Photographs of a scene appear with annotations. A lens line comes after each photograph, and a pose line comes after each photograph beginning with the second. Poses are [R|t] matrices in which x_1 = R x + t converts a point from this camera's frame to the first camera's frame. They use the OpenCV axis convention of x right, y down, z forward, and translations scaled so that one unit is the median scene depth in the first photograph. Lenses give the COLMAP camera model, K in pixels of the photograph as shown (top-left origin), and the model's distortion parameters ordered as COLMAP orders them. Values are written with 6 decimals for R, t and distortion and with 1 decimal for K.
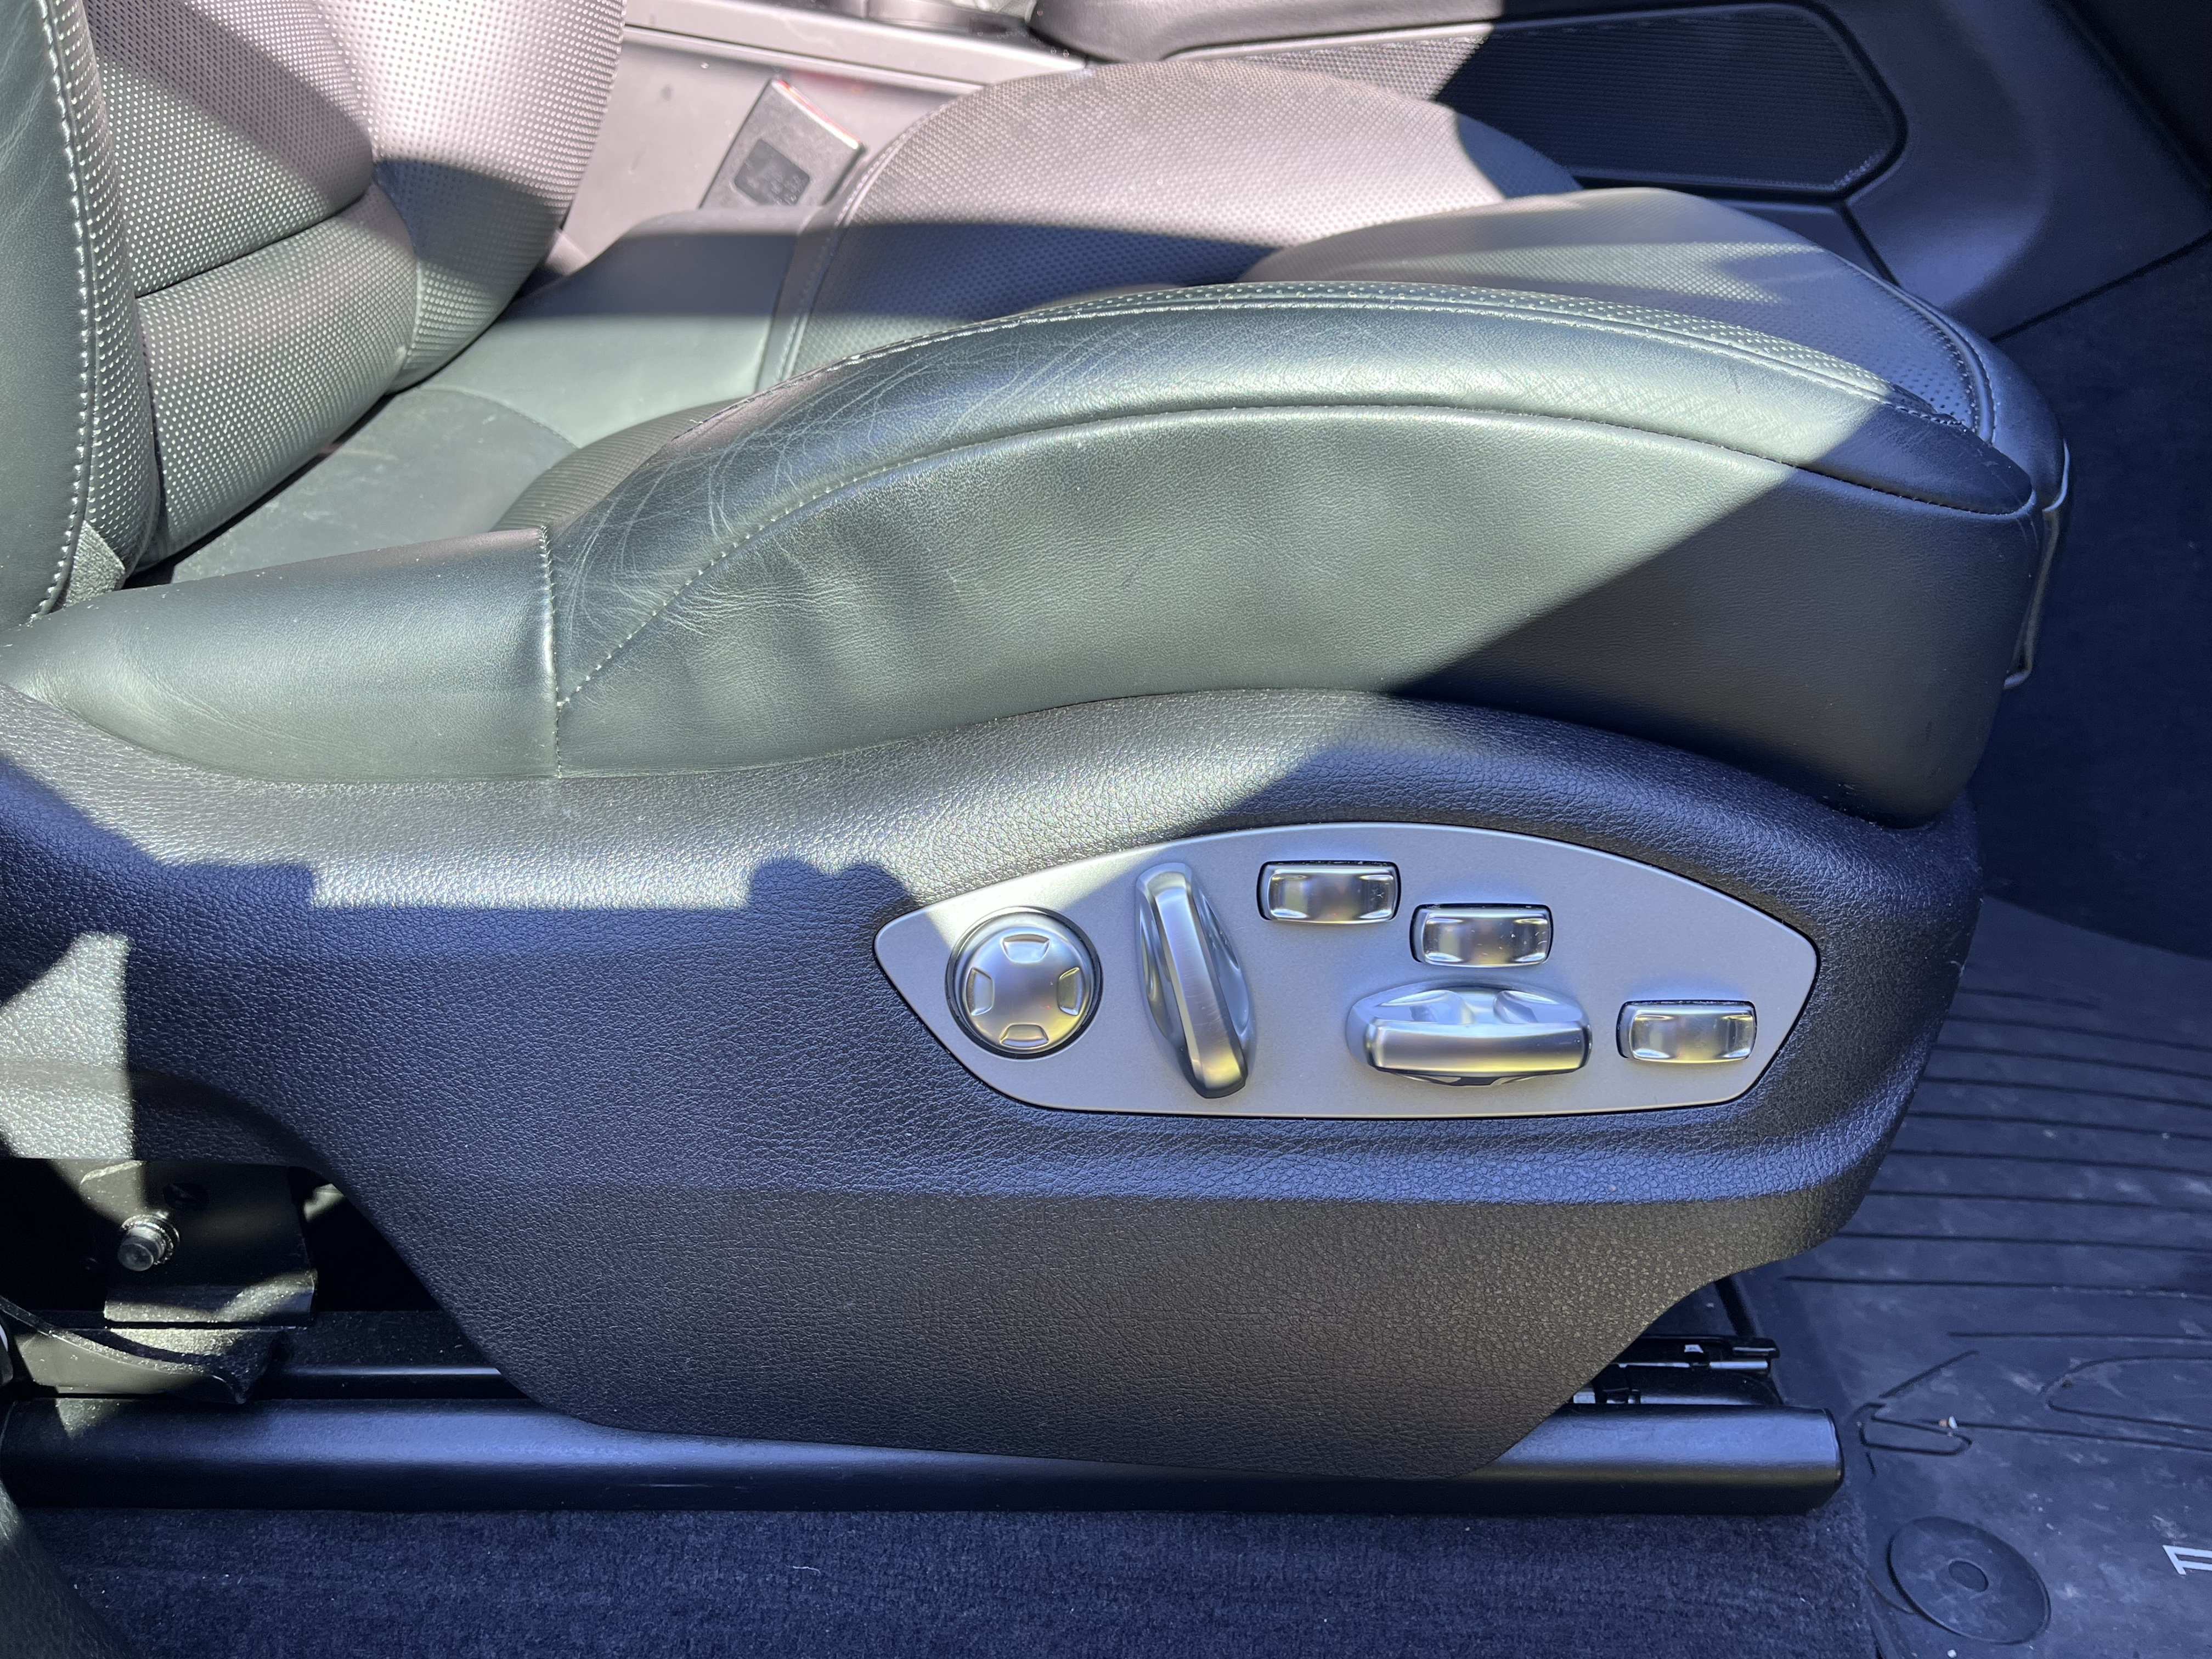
lens RADIAL K [[1861.2, 0, 1106.0], [0, 1861.2, 829.5], [0, 0, 1]] dist [0.021066, -0.003124]
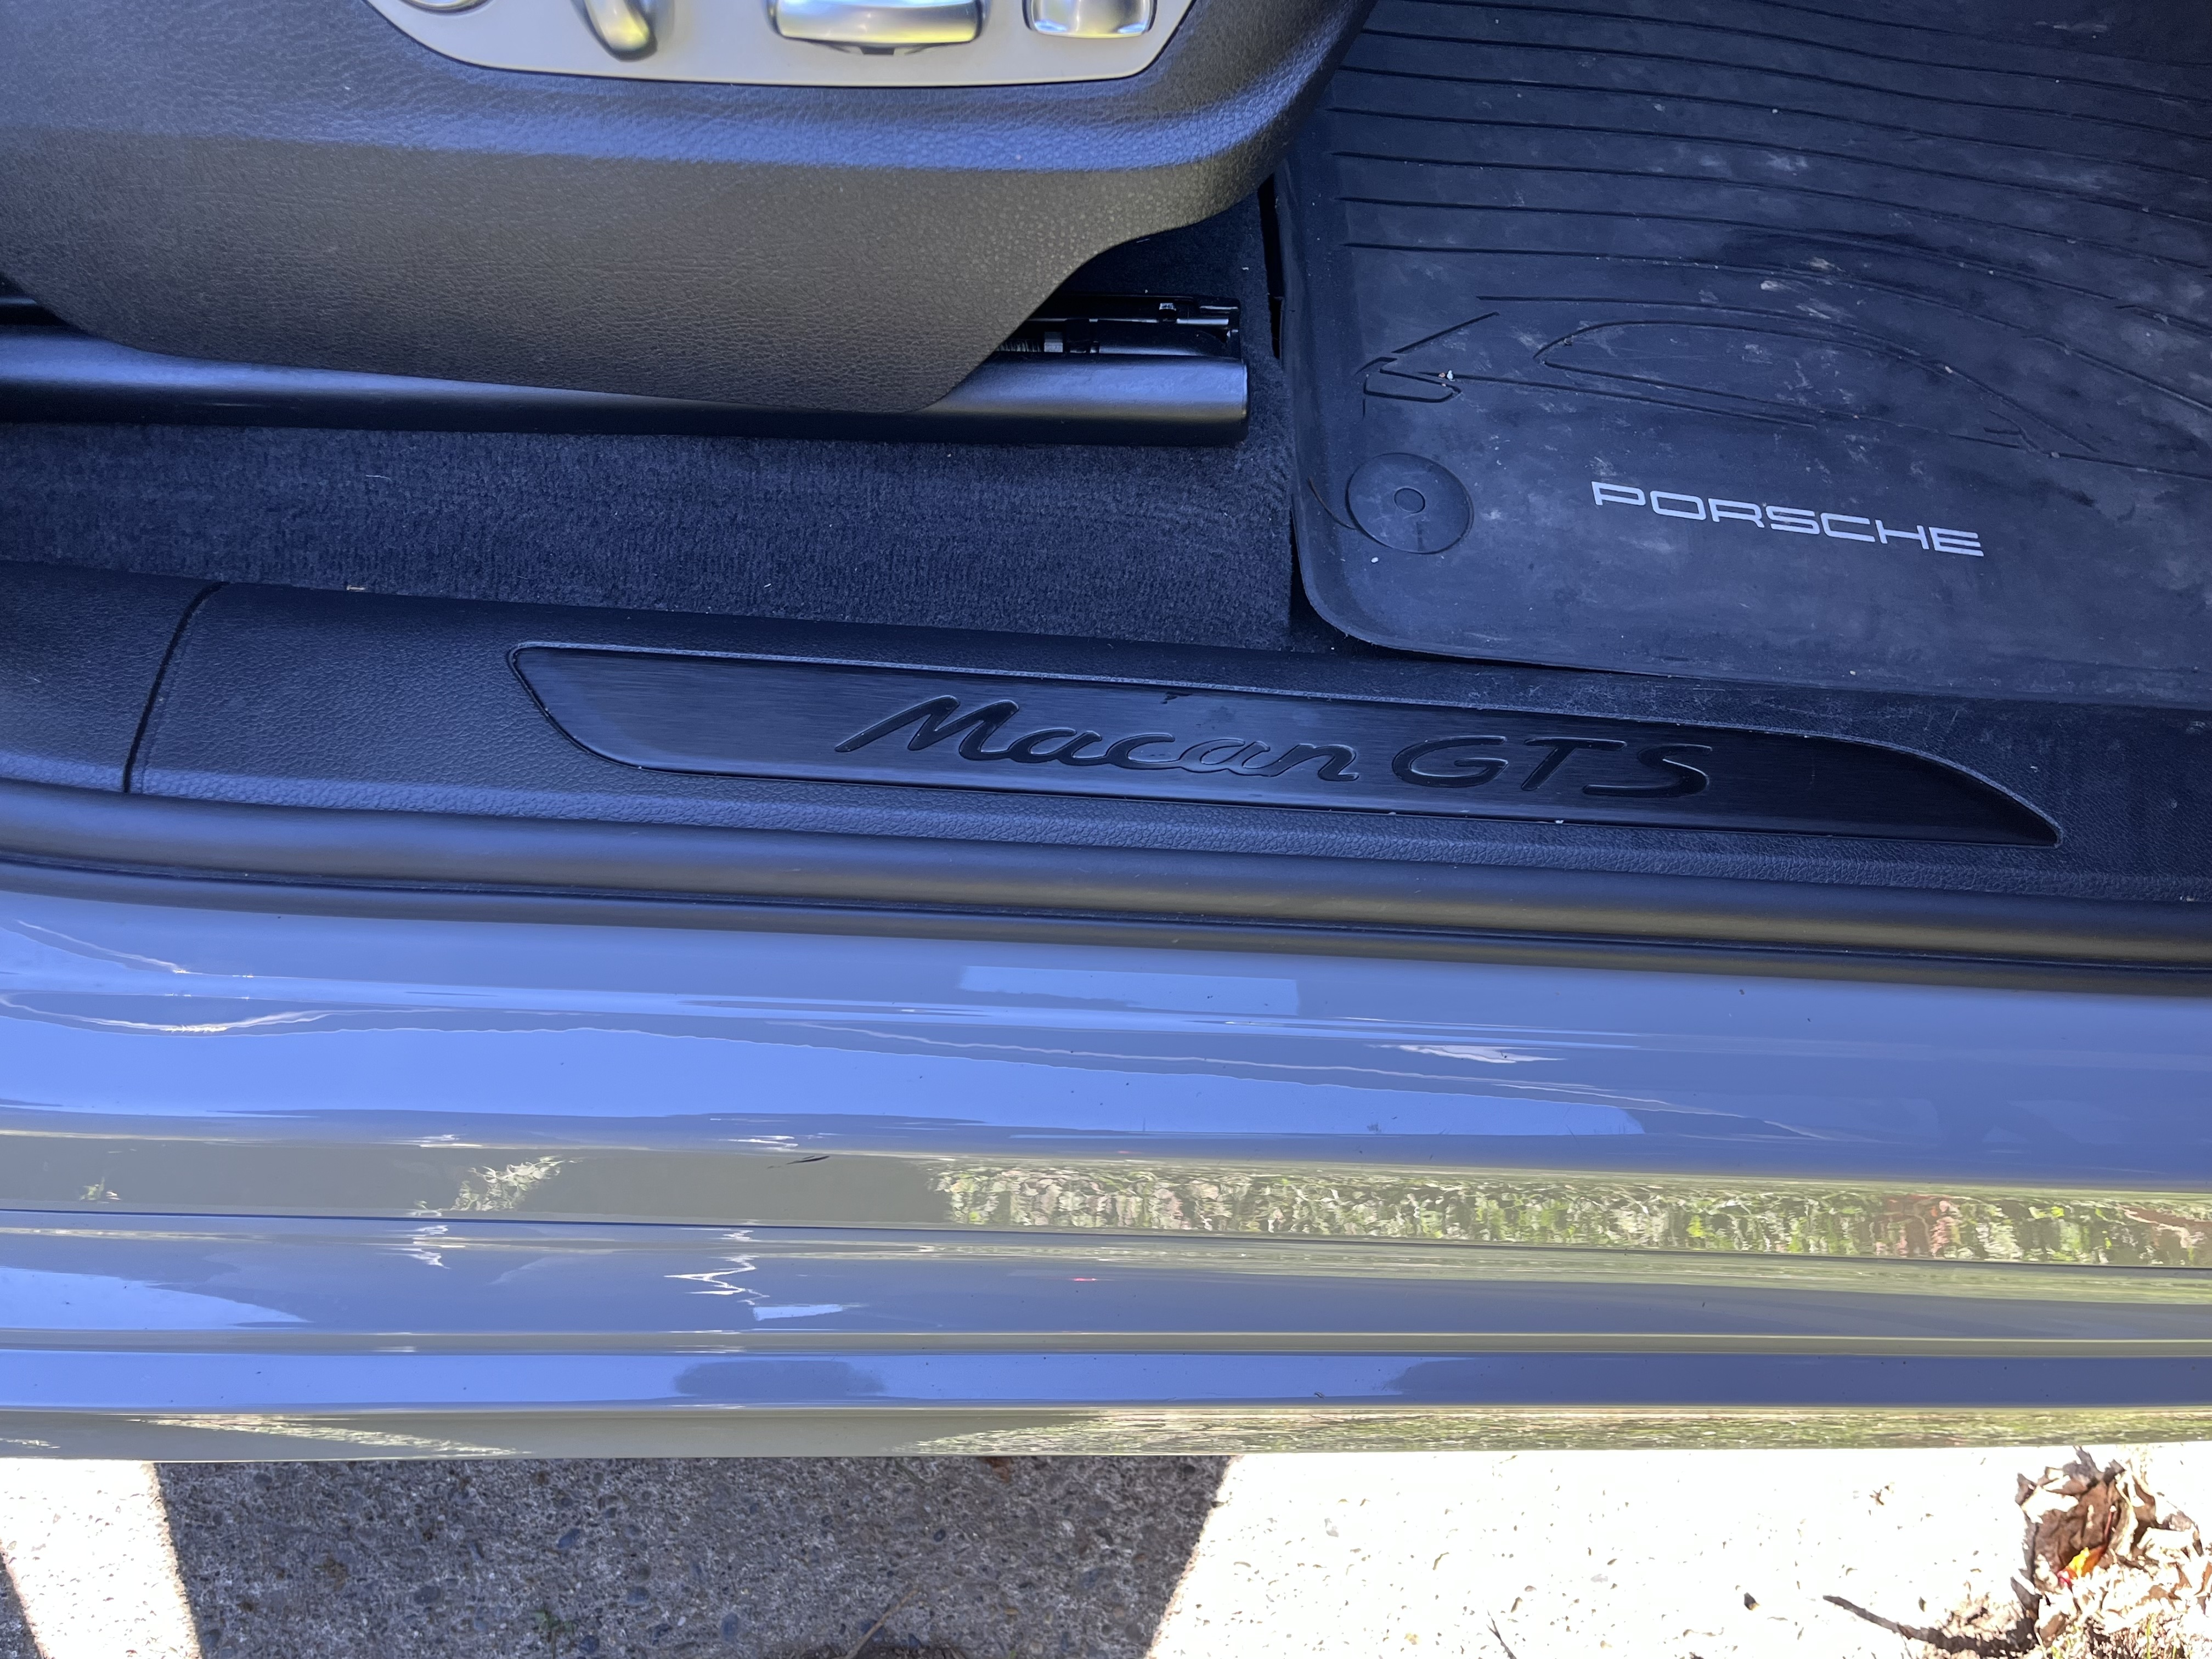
lens RADIAL K [[1861.2, 0, 1106.0], [0, 1861.2, 829.5], [0, 0, 1]] dist [0.021066, -0.003124]
pose [[0.998995, 0.007604, 0.044172, 0.245501], [-0.029395, 0.855134, 0.517573, -0.036287], [-0.033837, -0.518351, 0.854498, -0.134534]]
